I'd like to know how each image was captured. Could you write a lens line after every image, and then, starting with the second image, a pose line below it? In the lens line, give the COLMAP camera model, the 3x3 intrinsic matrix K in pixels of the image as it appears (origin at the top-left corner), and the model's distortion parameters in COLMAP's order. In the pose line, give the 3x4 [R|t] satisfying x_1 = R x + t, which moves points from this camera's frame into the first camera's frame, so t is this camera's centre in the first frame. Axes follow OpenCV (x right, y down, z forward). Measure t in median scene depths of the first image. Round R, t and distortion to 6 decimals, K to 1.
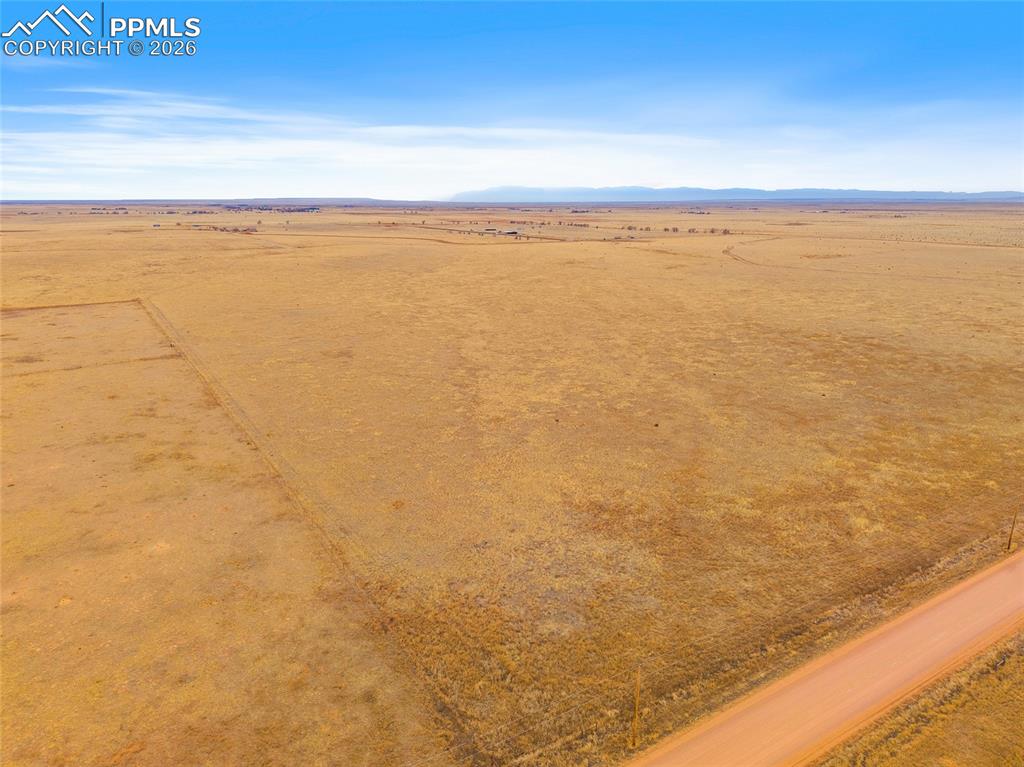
lens RADIAL K [[699.1, 0, 512.0], [0, 699.1, 383.5], [0, 0, 1]] dist [0.027291, -0.037391]
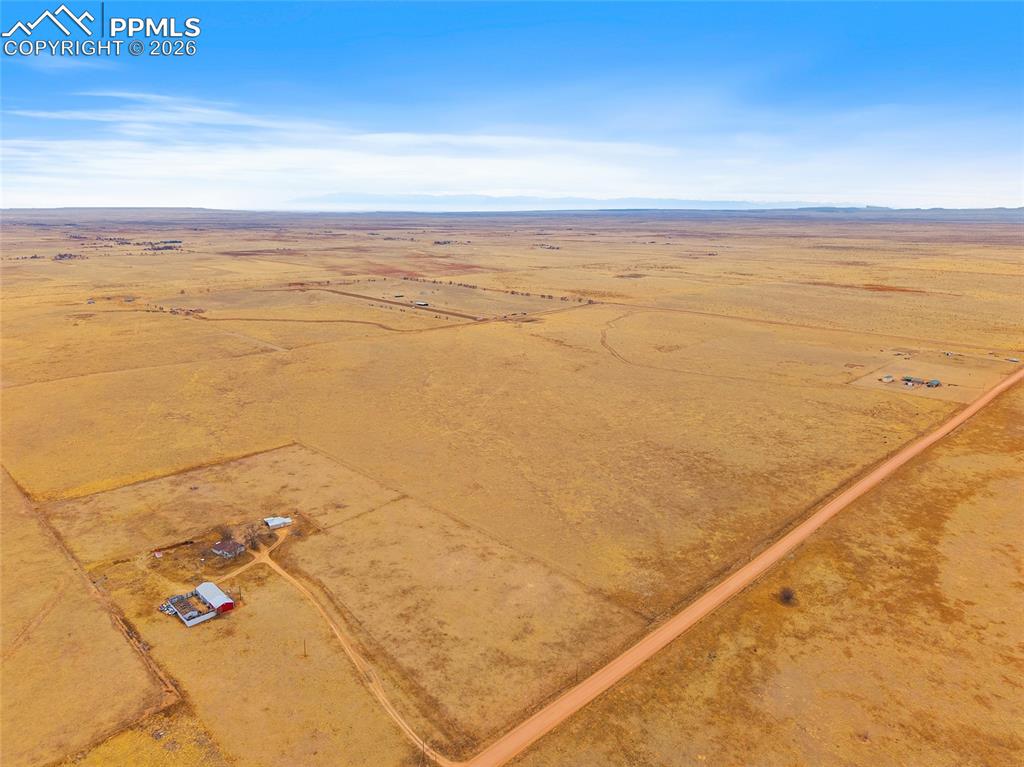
lens RADIAL K [[699.1, 0, 512.0], [0, 699.1, 383.5], [0, 0, 1]] dist [0.027291, -0.037391]
pose [[0.975330, -0.048135, 0.215442, -0.956043], [0.049232, 0.998787, 0.000272, -0.574958], [-0.215193, 0.010342, 0.976517, -1.775378]]
